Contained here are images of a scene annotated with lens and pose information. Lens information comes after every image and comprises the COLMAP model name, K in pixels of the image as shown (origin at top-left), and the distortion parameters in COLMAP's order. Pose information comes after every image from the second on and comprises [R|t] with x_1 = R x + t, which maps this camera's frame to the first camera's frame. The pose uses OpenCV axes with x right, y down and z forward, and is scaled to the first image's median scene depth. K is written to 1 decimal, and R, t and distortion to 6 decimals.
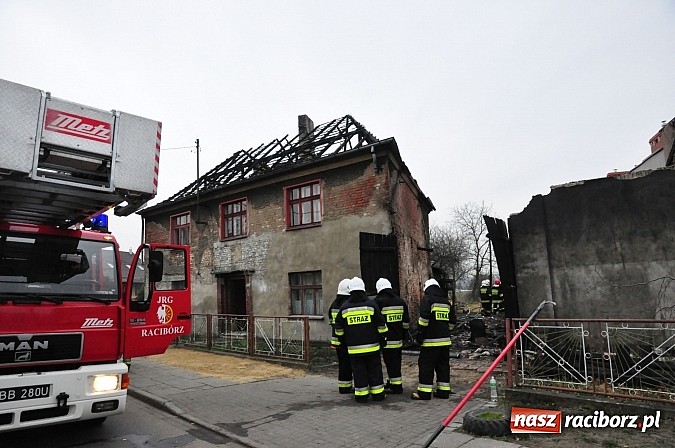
lens RADIAL K [[463.0, 0, 337.5], [0, 463.0, 224.0], [0, 0, 1]] dist [-0.126462, 0.087932]
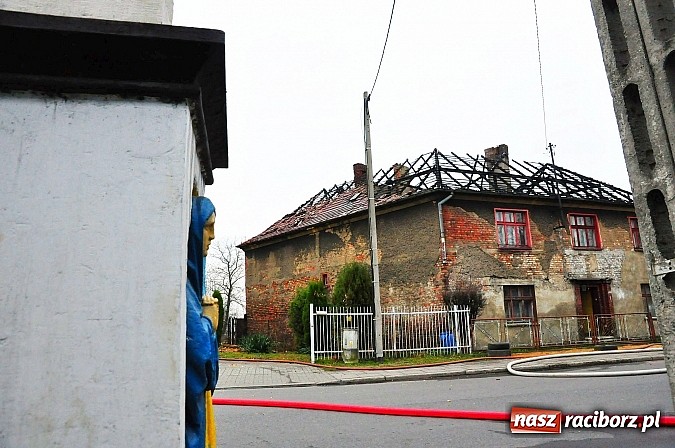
lens RADIAL K [[465.2, 0, 337.5], [0, 465.2, 224.0], [0, 0, 1]] dist [-0.126430, 0.091409]
pose [[0.523591, 0.188322, 0.830895, -1.508480], [-0.120130, 0.981839, -0.146833, 0.211741], [-0.843458, -0.022935, 0.536706, 0.976413]]
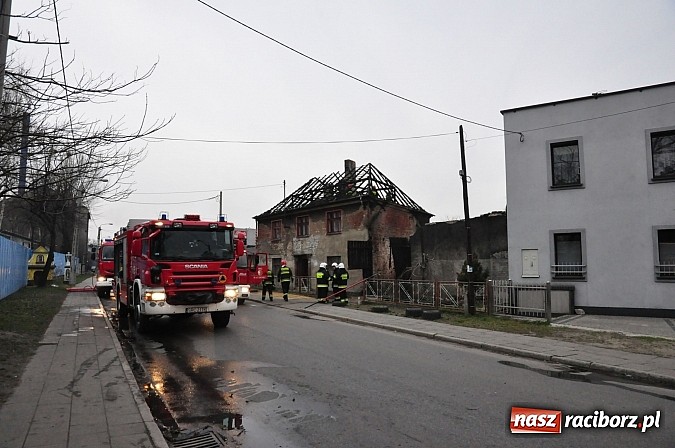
lens RADIAL K [[463.0, 0, 337.5], [0, 463.0, 224.0], [0, 0, 1]] dist [-0.126462, 0.087932]
pose [[0.971659, 0.010320, -0.236163, 0.370039], [0.003984, 0.998190, 0.060009, -0.138395], [0.236354, -0.059249, 0.969859, -0.816596]]
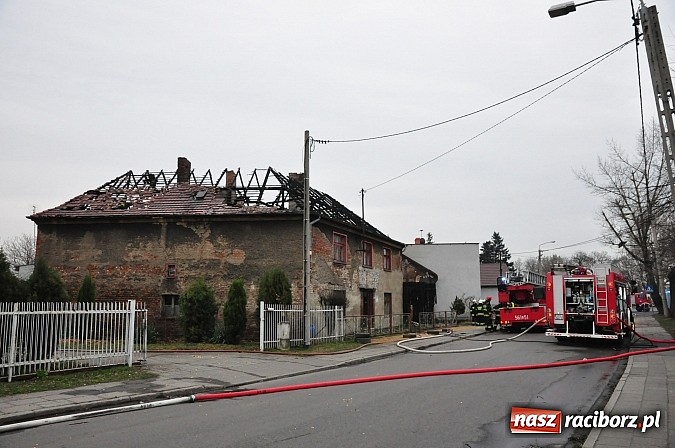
lens RADIAL K [[467.8, 0, 337.5], [0, 467.8, 224.0], [0, 0, 1]] dist [-0.125203, 0.091699]
pose [[-0.232171, 0.184477, 0.955021, -1.814811], [-0.151309, 0.963047, -0.222812, 0.270694], [-0.960834, -0.196234, -0.195679, 1.507423]]
